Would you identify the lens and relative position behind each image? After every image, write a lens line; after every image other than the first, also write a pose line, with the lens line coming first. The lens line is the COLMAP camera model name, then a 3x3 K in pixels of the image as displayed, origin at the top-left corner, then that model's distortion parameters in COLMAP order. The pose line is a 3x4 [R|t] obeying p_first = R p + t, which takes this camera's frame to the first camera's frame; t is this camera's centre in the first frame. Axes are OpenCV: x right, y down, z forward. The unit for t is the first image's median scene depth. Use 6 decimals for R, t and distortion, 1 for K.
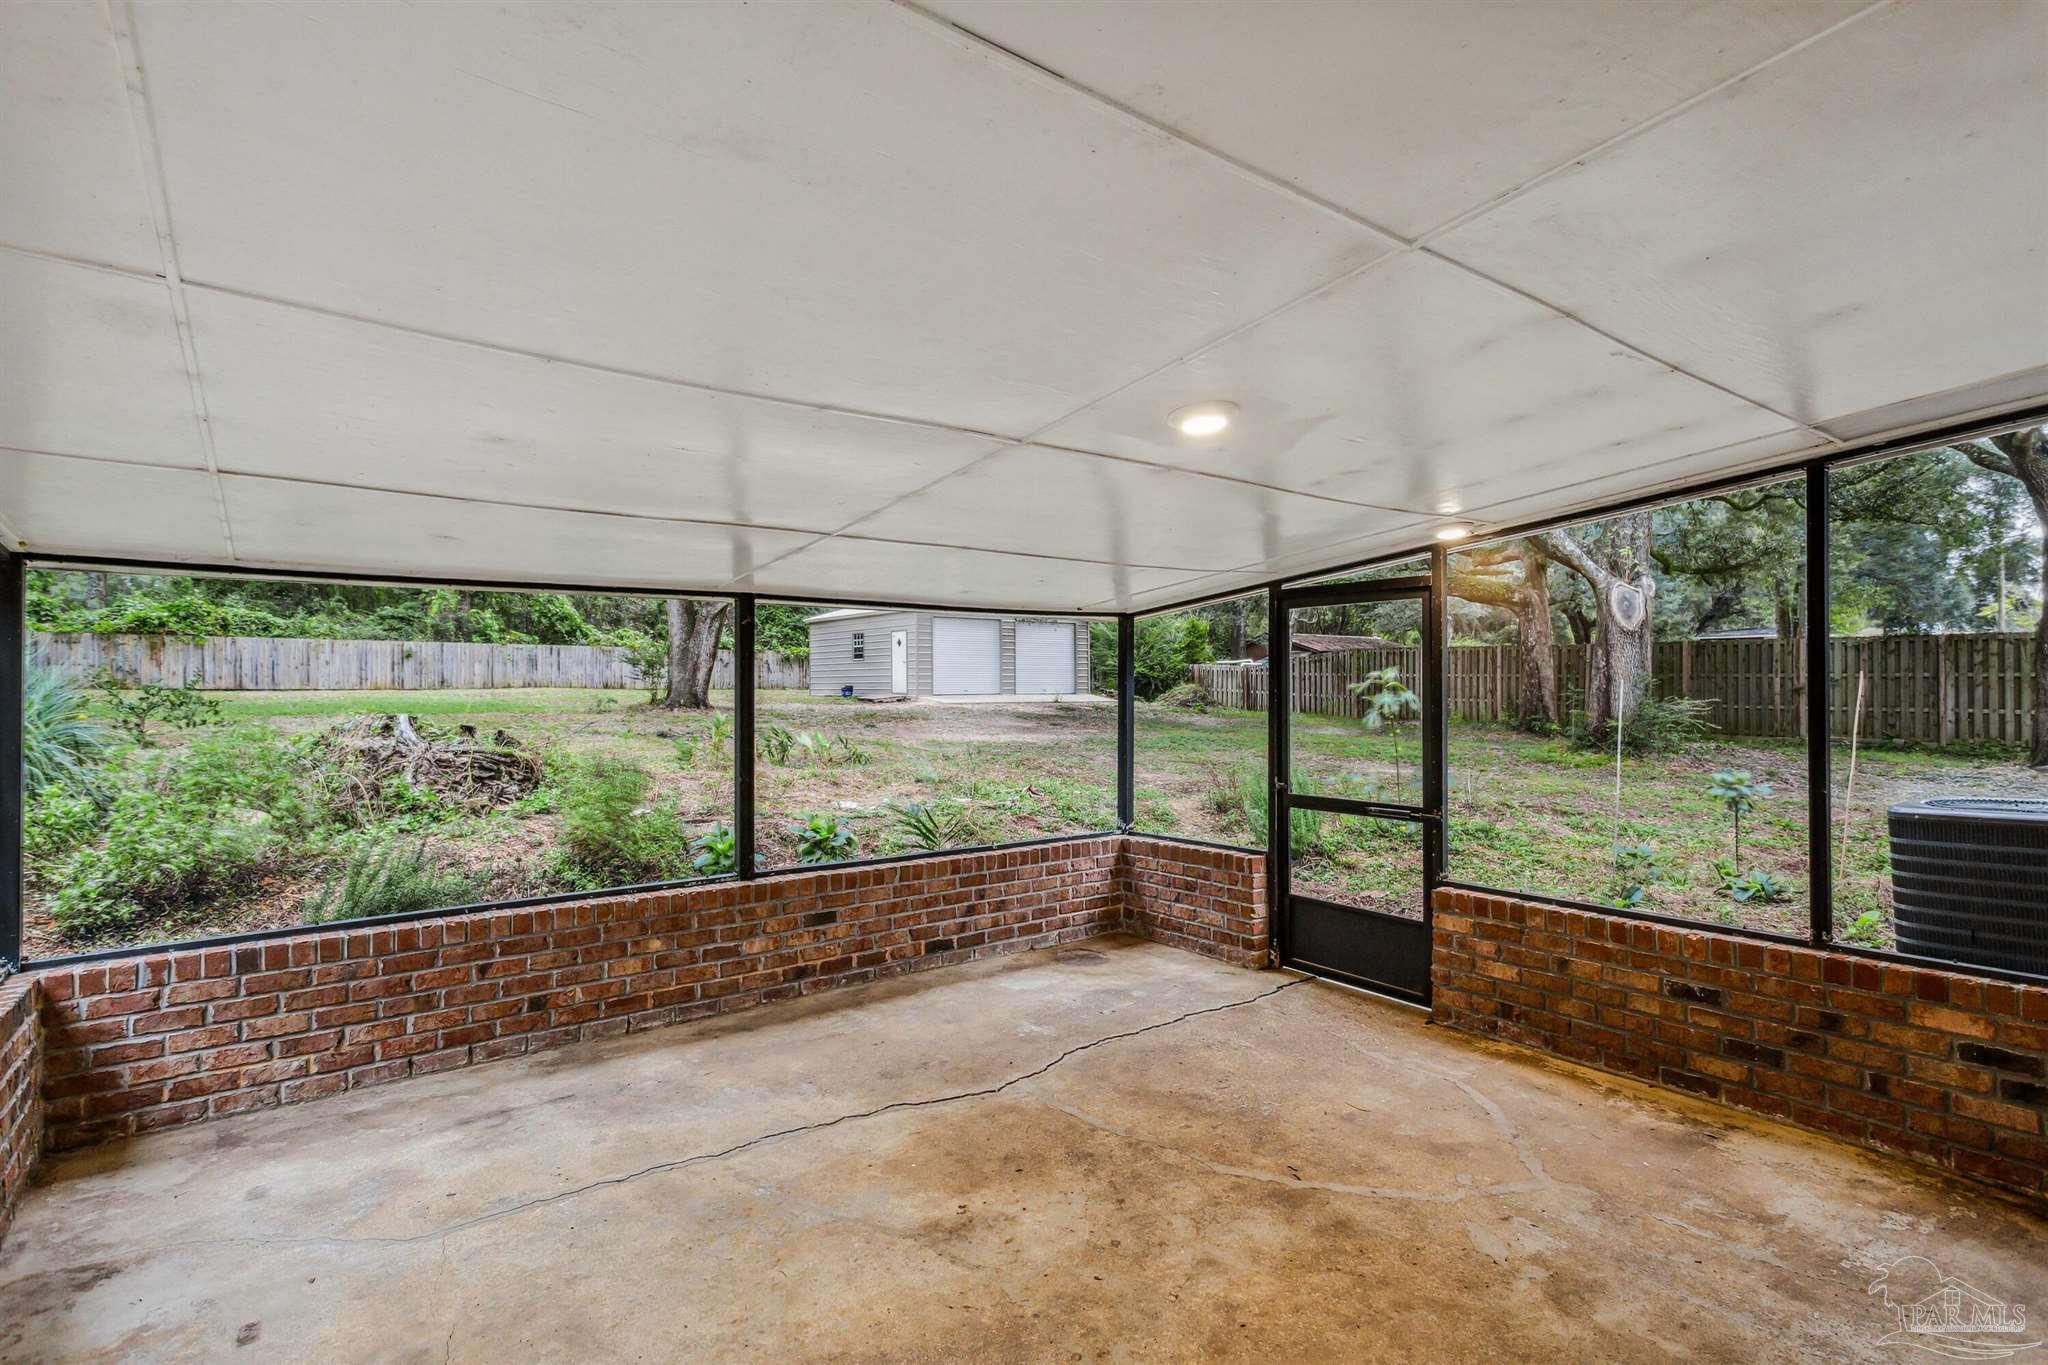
lens RADIAL K [[999.4, 0, 1008.6], [0, 999.4, 686.0], [0, 0, 1]] dist [0.001204, -0.000235]
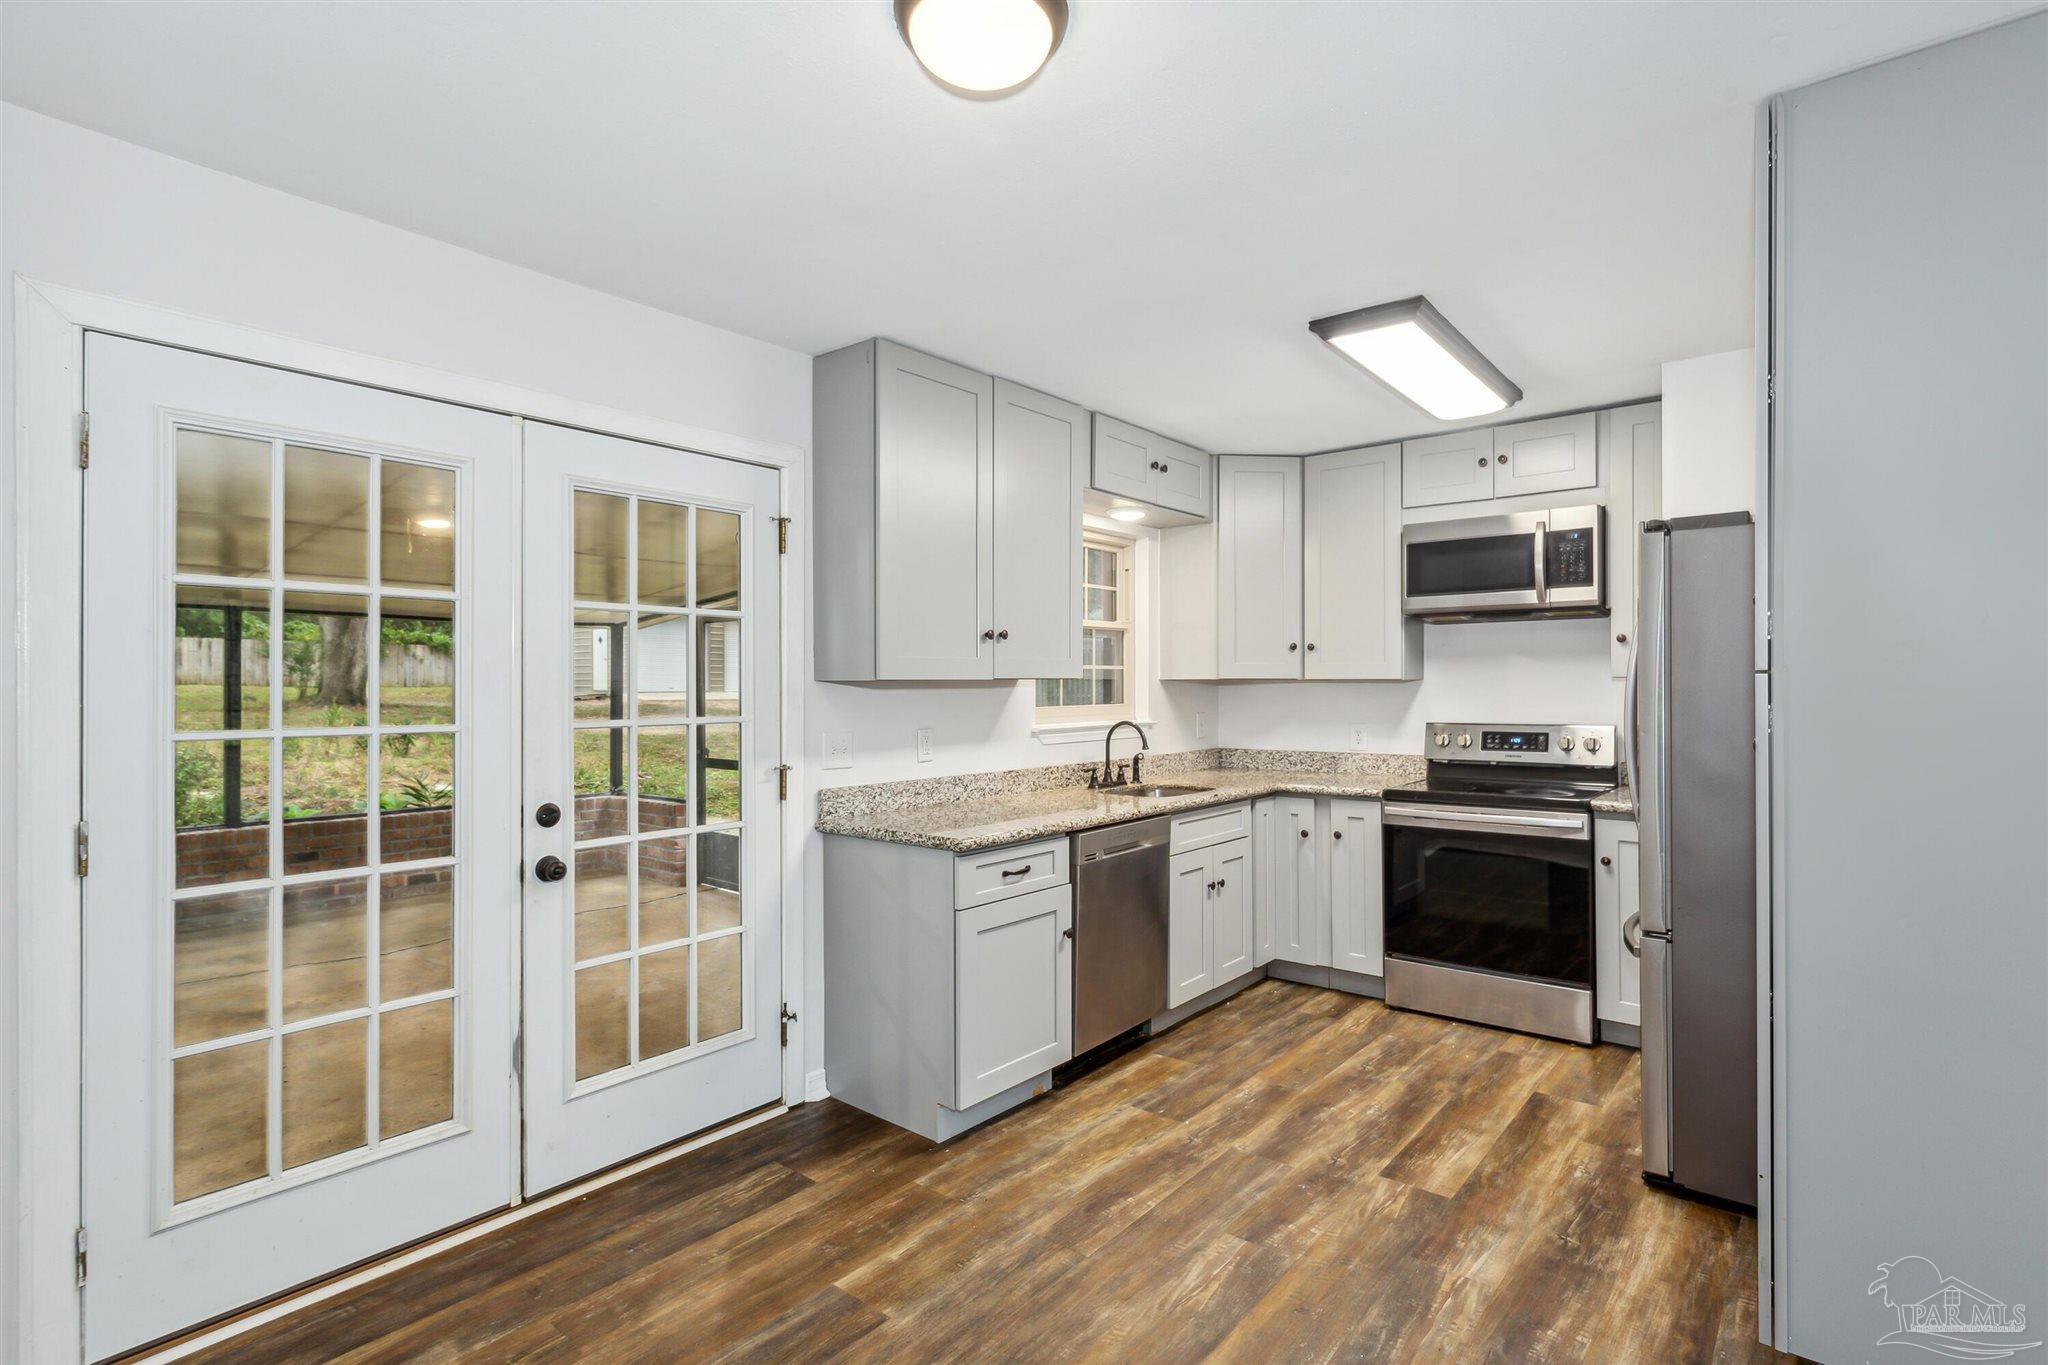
lens RADIAL K [[999.4, 0, 1021.1], [0, 999.4, 681.6], [0, 0, 1]] dist [0.001204, -0.000235]
pose [[0.971751, 0.000789, 0.236005, 0.241853], [-0.000249, 0.999997, -0.002318, 0.002392], [-0.236007, 0.002194, 0.971749, -0.290620]]
